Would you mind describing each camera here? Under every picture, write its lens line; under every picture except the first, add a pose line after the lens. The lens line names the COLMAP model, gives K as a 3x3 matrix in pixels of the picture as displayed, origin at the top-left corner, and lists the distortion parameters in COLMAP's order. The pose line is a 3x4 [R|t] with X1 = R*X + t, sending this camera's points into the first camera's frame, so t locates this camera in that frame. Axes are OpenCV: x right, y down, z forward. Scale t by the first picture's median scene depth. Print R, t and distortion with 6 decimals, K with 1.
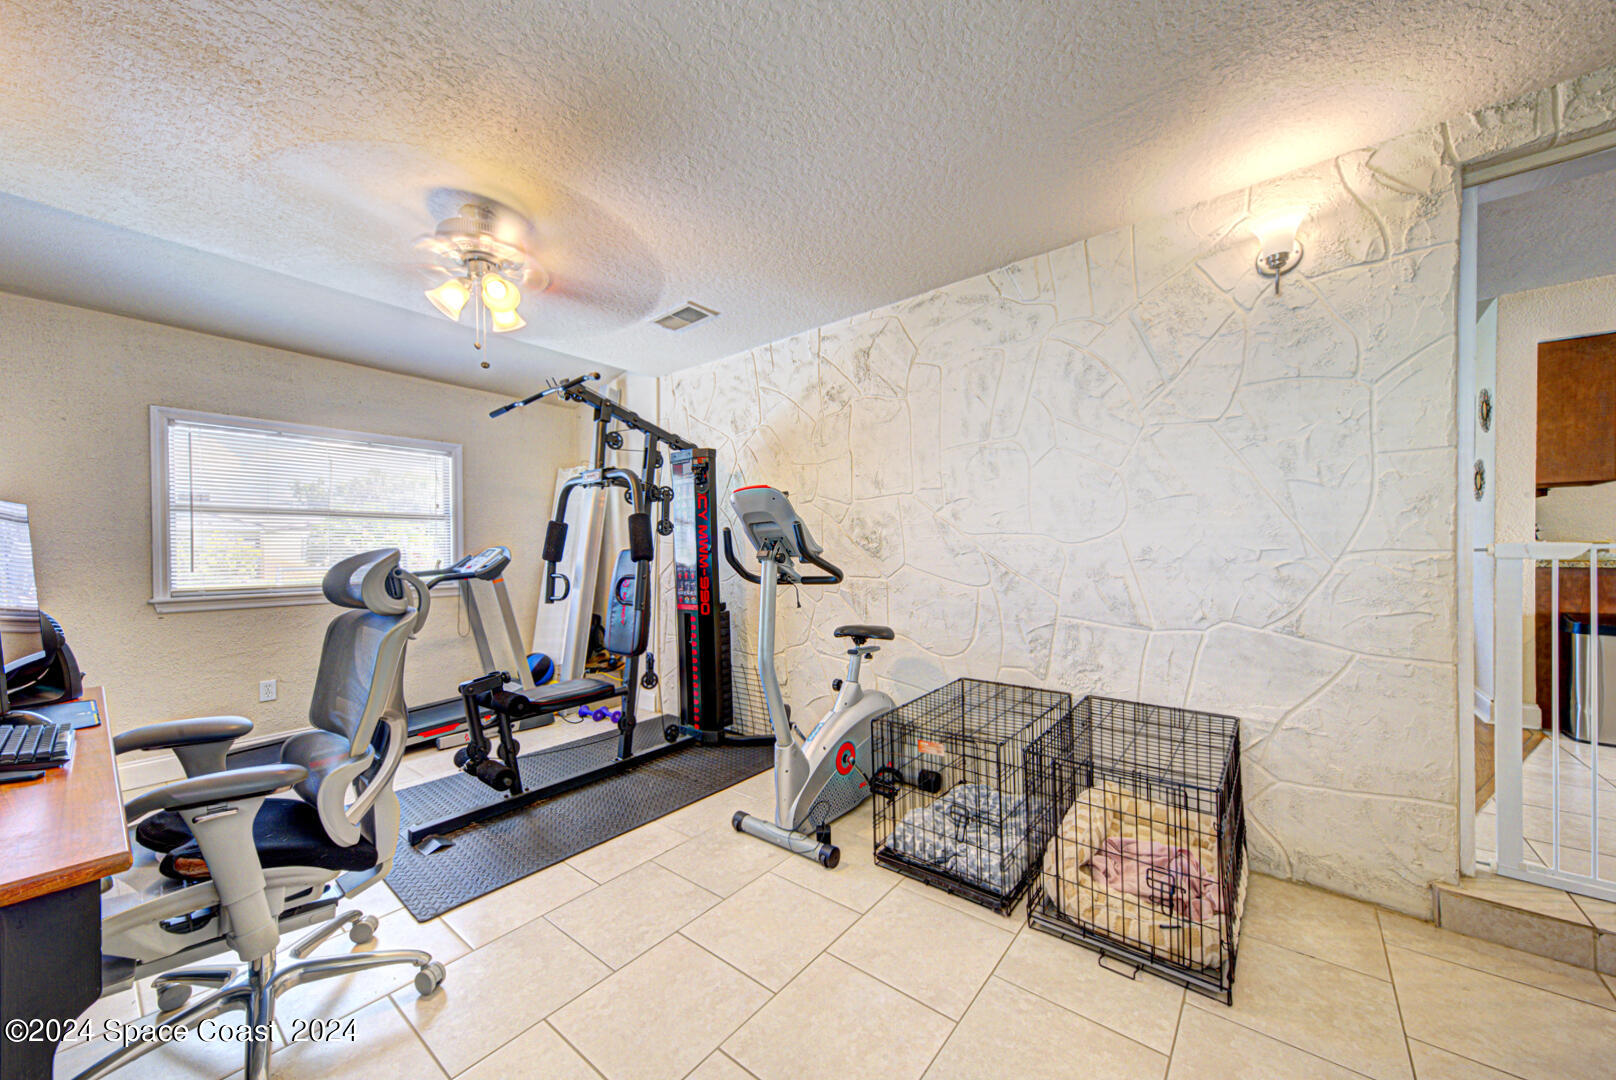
lens RADIAL K [[565.8, 0, 806.8], [0, 565.8, 559.5], [0, 0, 1]] dist [0.000040, -0.000024]
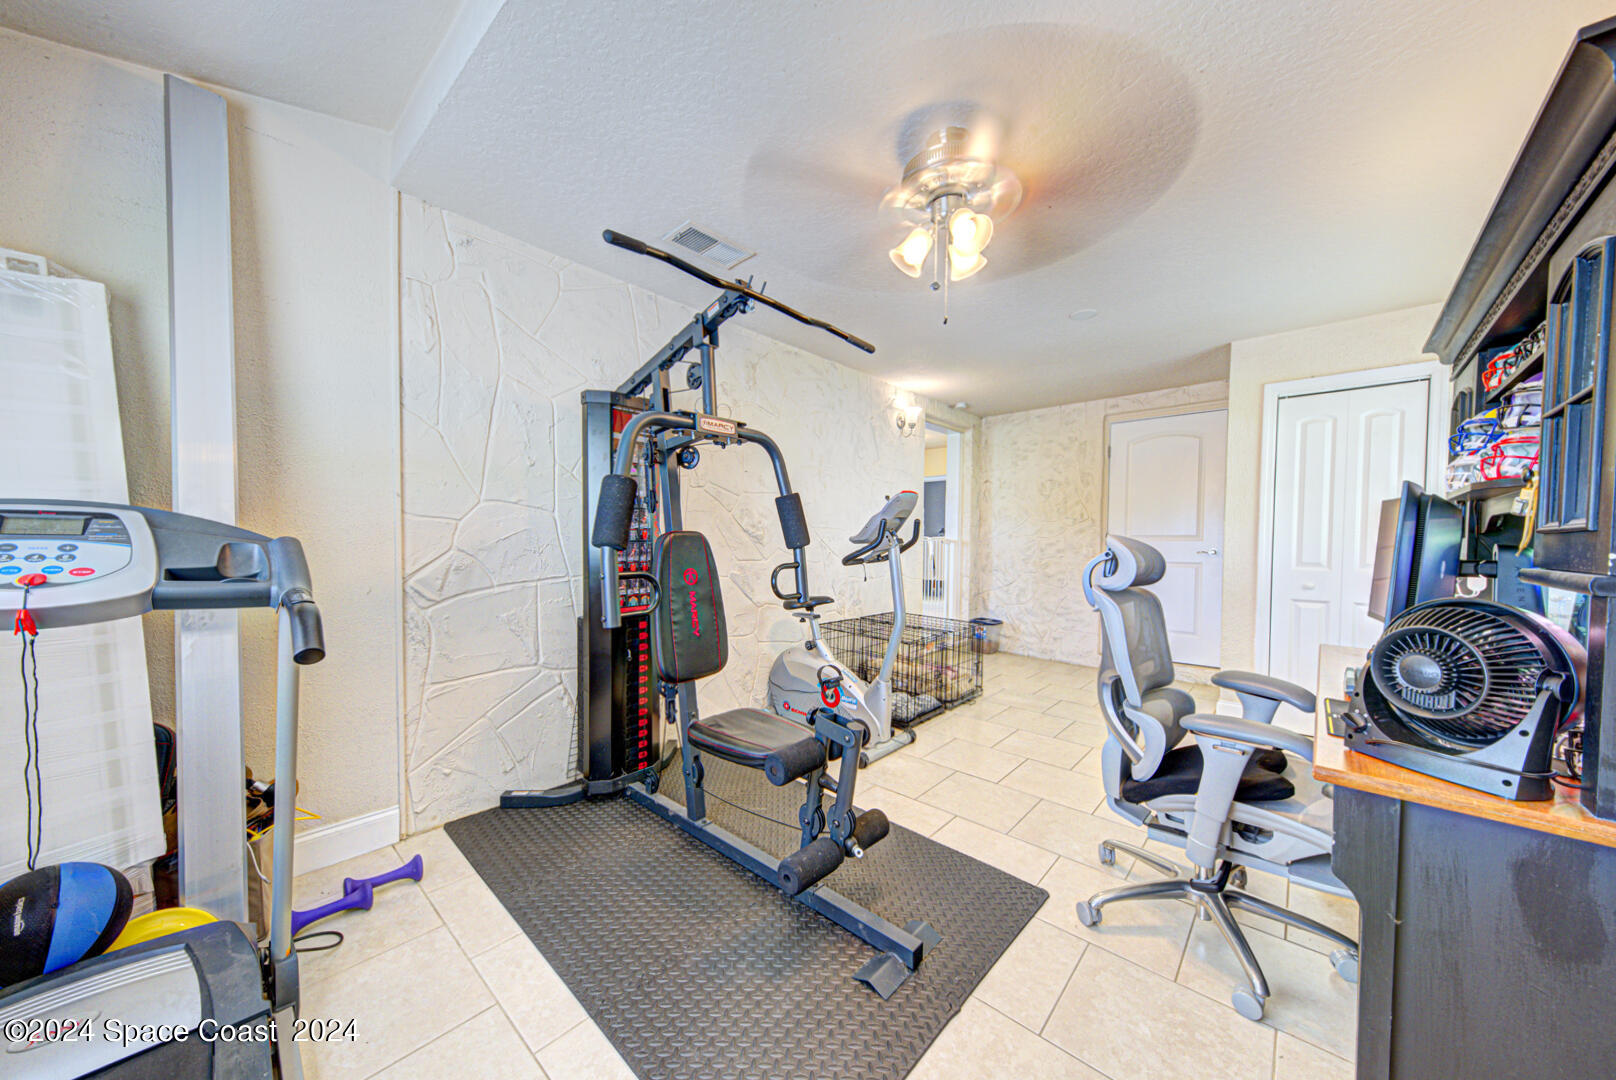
lens RADIAL K [[550.0, 0, 805.1], [0, 550.0, 553.7], [0, 0, 1]] dist [0.024902, -0.007972]
pose [[0.059621, -0.015558, 0.998100, -1.149466], [0.004274, 0.999873, 0.015331, 0.000301], [-0.998212, 0.003352, 0.059680, 0.934005]]
